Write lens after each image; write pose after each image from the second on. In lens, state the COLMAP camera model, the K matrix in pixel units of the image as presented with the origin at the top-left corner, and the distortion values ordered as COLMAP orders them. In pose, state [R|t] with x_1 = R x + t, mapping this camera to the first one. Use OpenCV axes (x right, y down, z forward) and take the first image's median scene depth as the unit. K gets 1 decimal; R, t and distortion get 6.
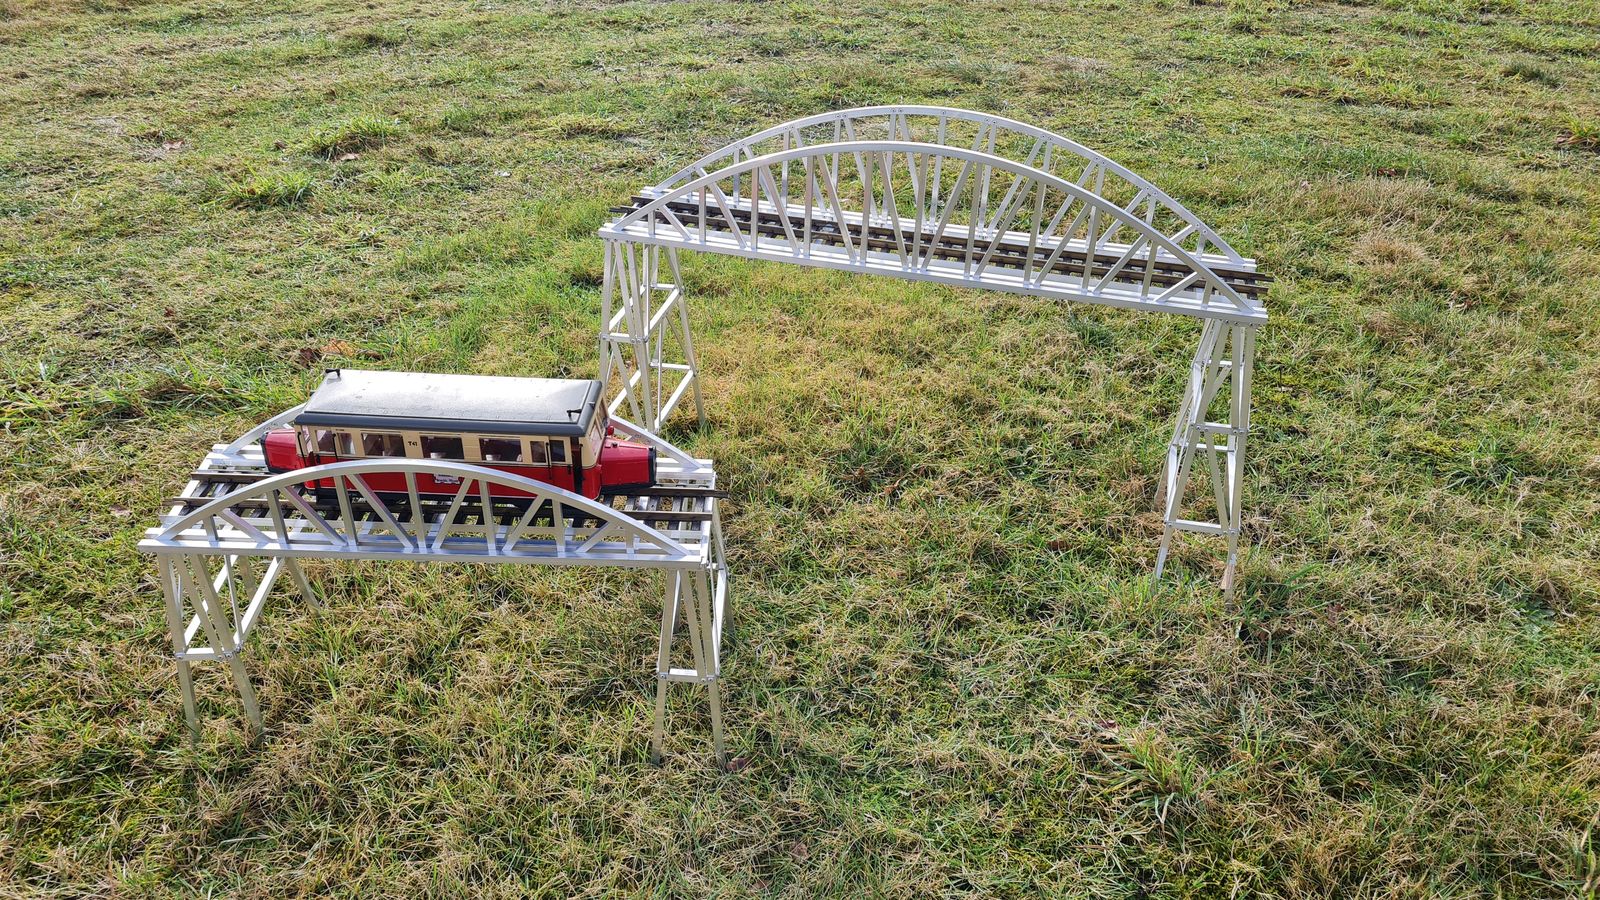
lens RADIAL K [[1196.5, 0, 778.9], [0, 1196.5, 447.4], [0, 0, 1]] dist [0.063080, -0.055160]
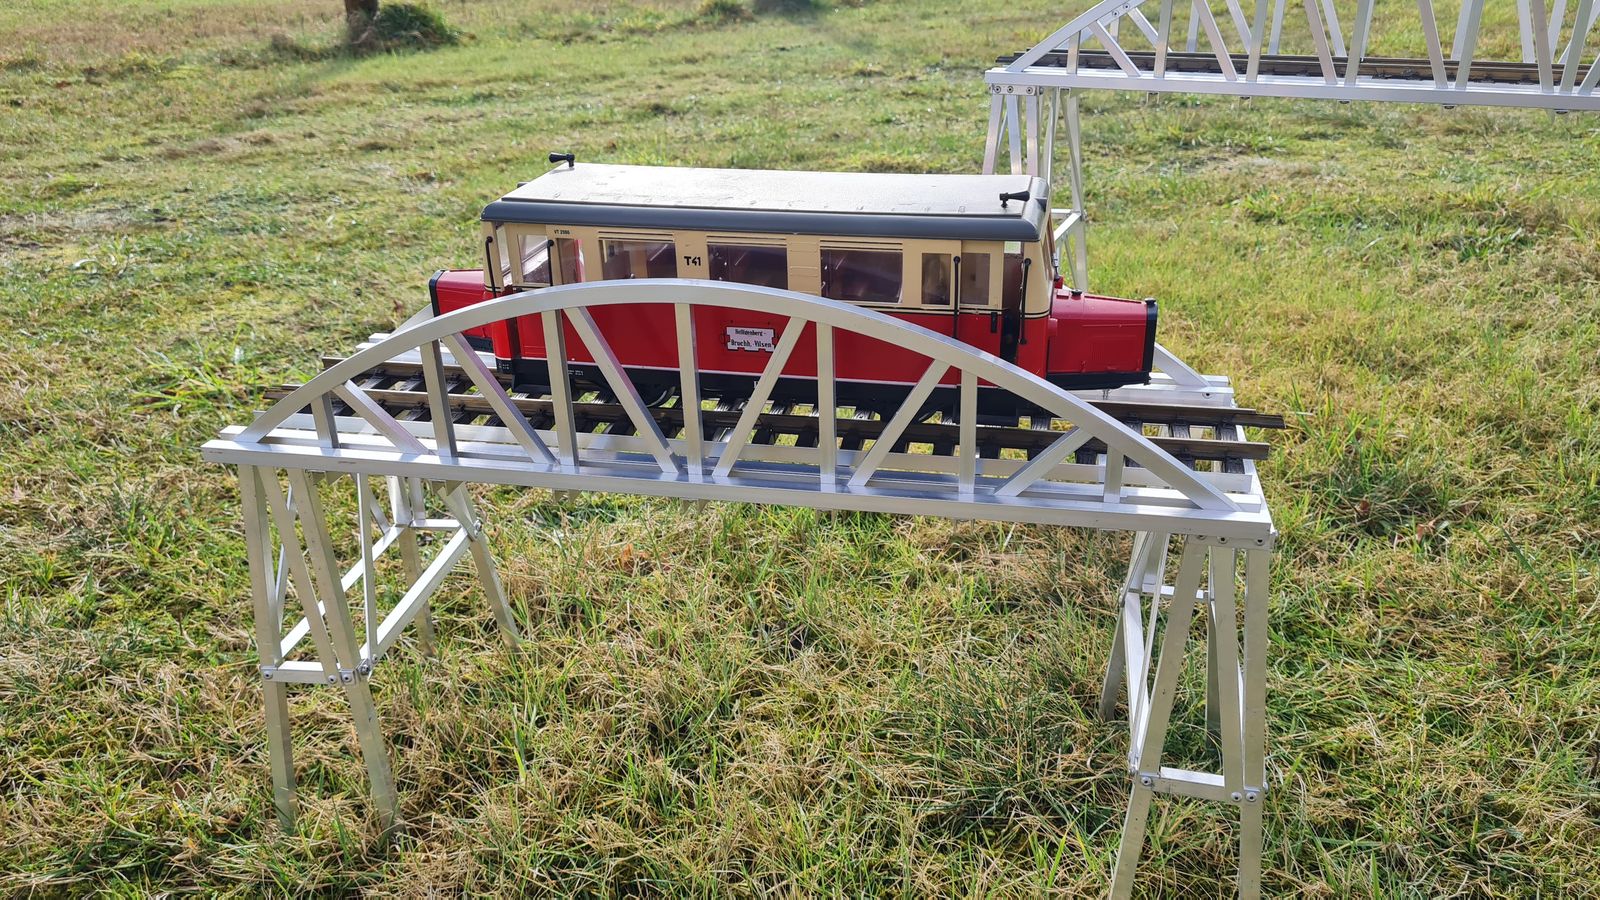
lens RADIAL K [[1196.5, 0, 813.8], [0, 1196.5, 450.8], [0, 0, 1]] dist [0.063080, -0.055160]
pose [[0.983983, 0.035621, -0.174665, -0.106653], [-0.058808, 0.989843, -0.129430, 0.092546], [0.168280, 0.137628, 0.976084, 0.344595]]
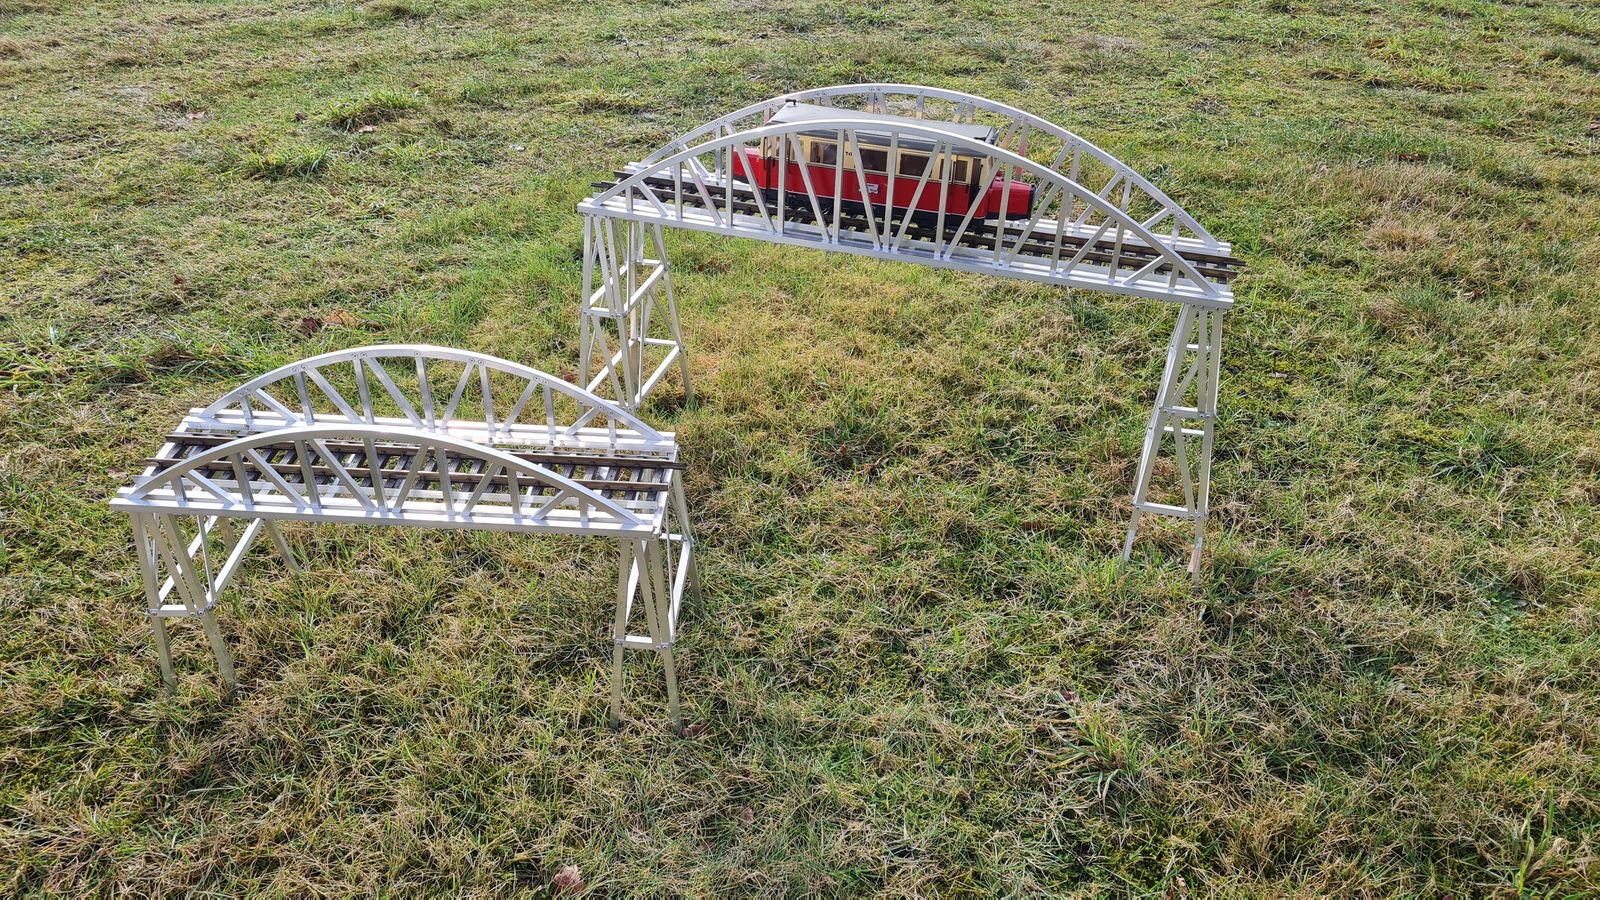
lens RADIAL K [[1196.5, 0, 788.6], [0, 1196.5, 462.4], [0, 0, 1]] dist [0.063080, -0.055160]
pose [[0.999392, 0.020059, -0.028522, 0.053274], [-0.019230, 0.999393, 0.029034, 0.002828], [0.029088, -0.028468, 0.999171, -0.009893]]
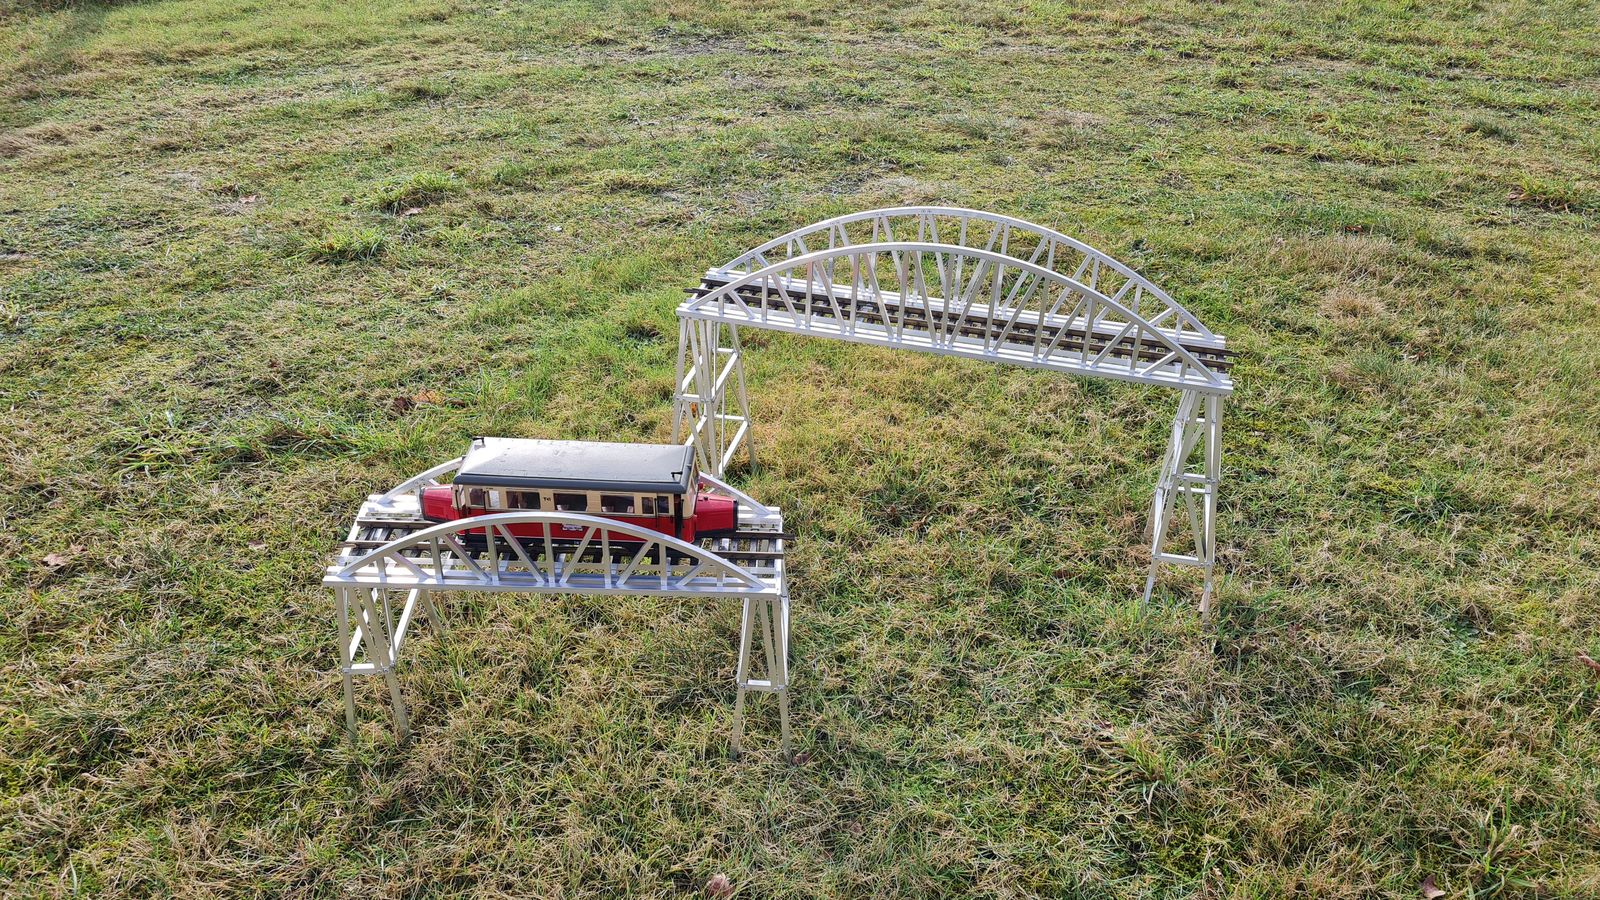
lens RADIAL K [[1196.5, 0, 797.3], [0, 1196.5, 434.6], [0, 0, 1]] dist [0.063080, -0.055160]
pose [[0.999886, 0.000038, 0.015095, -0.042241], [0.000254, 0.999812, -0.019363, -0.030228], [-0.015093, 0.019365, 0.999699, -0.164324]]
